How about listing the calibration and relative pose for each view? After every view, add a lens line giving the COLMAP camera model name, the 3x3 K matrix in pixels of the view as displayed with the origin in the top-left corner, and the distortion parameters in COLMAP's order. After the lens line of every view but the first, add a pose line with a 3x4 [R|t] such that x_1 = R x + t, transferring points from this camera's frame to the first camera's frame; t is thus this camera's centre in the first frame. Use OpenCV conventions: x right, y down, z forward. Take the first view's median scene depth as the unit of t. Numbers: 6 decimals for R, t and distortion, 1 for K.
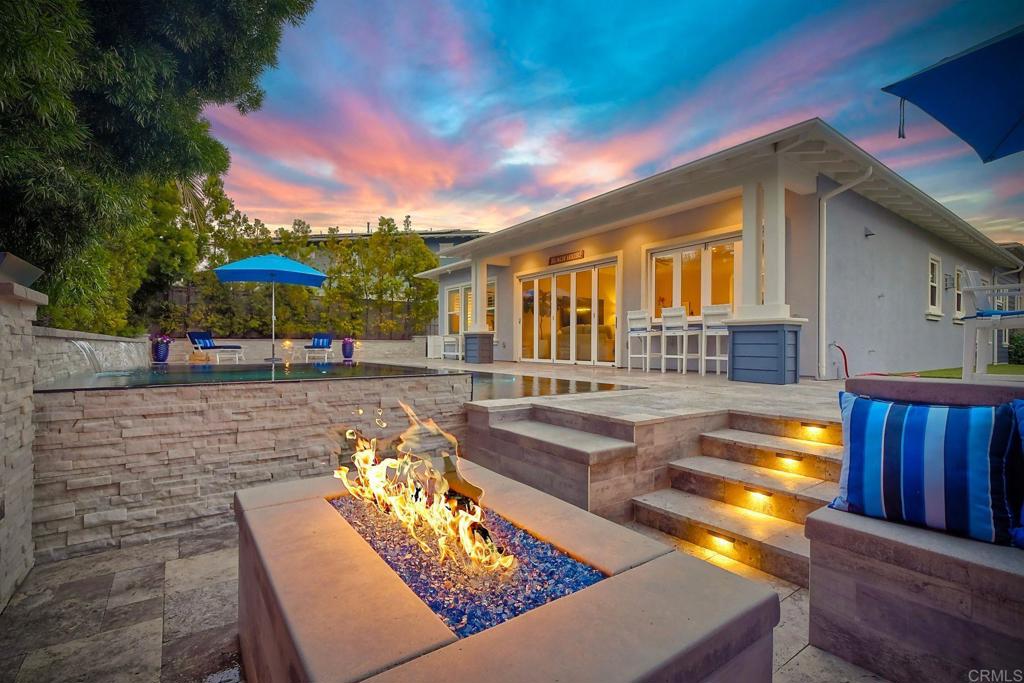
lens RADIAL K [[455.9, 0, 496.6], [0, 455.9, 345.0], [0, 0, 1]] dist [0.001851, -0.005934]
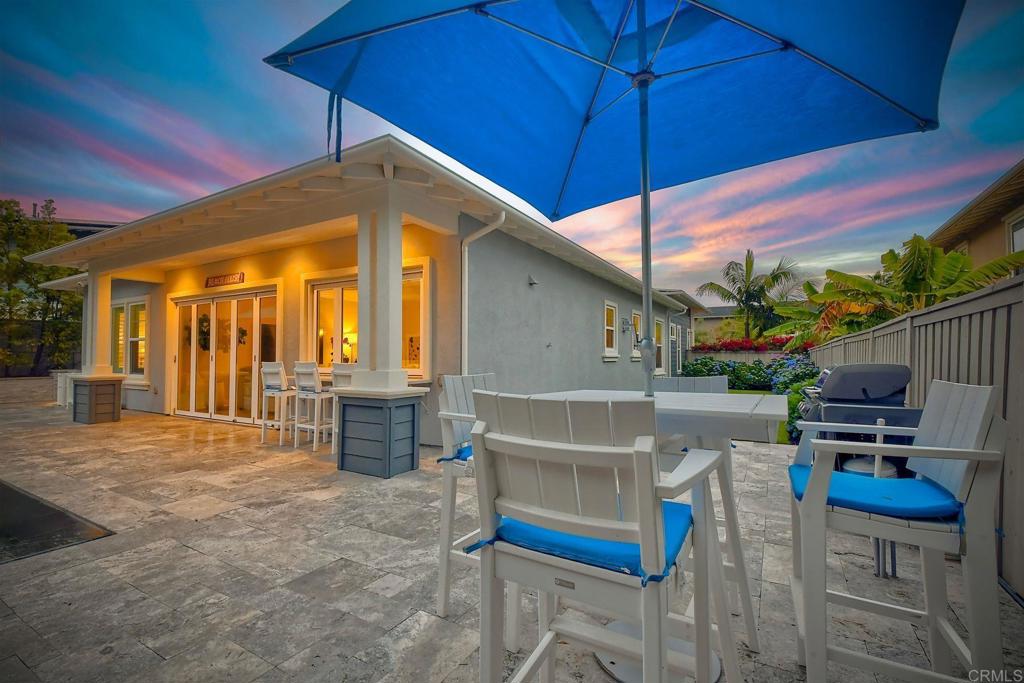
lens RADIAL K [[455.9, 0, 511.4], [0, 455.9, 342.0], [0, 0, 1]] dist [0.001851, -0.005934]
pose [[0.906586, 0.007289, 0.421959, 0.209072], [0.005473, 0.999564, -0.029026, -0.050606], [-0.421986, 0.028624, 0.906150, 0.087702]]
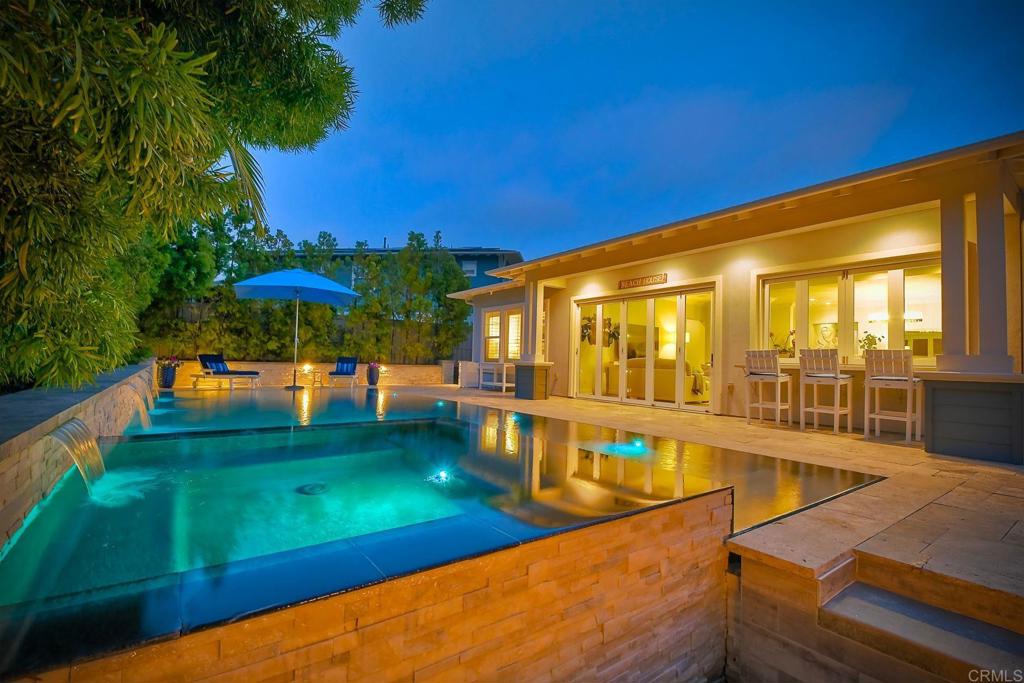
lens RADIAL K [[455.9, 0, 498.7], [0, 455.9, 344.4], [0, 0, 1]] dist [0.001851, -0.005934]
pose [[0.999680, 0.024331, 0.006882, -0.098575], [-0.024032, 0.998883, -0.040688, -0.023862], [-0.007865, 0.040510, 0.999148, 0.108737]]
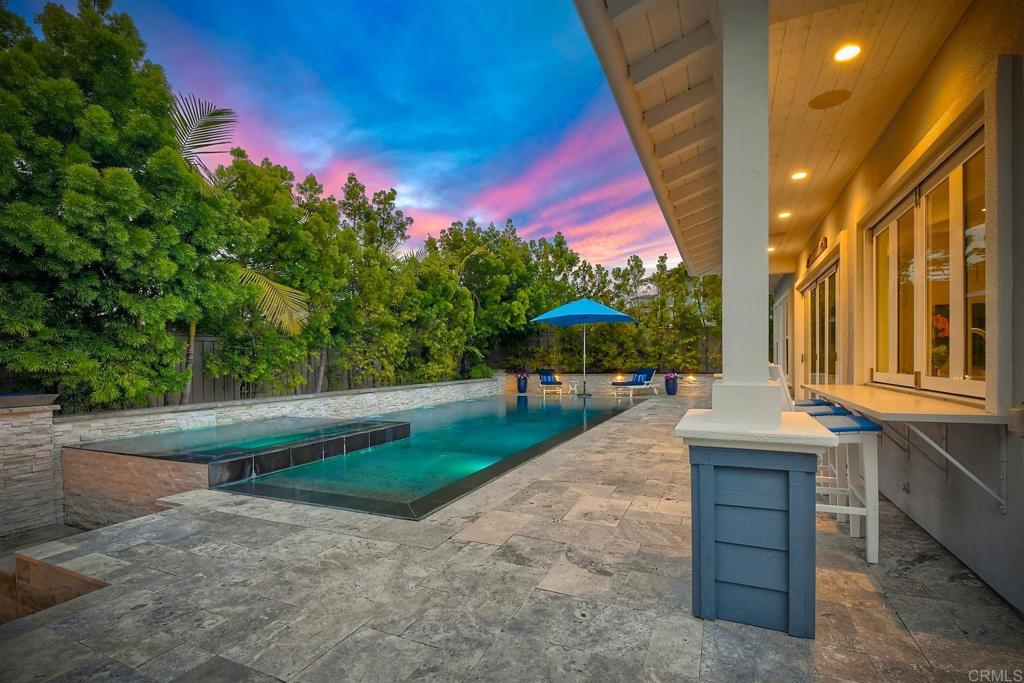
lens RADIAL K [[455.9, 0, 527.8], [0, 455.9, 374.5], [0, 0, 1]] dist [0.001851, -0.005934]
pose [[0.522091, 0.016453, -0.852731, 0.369250], [0.015861, 0.999454, 0.028995, -0.049635], [0.852742, -0.028663, 0.521545, 0.299860]]
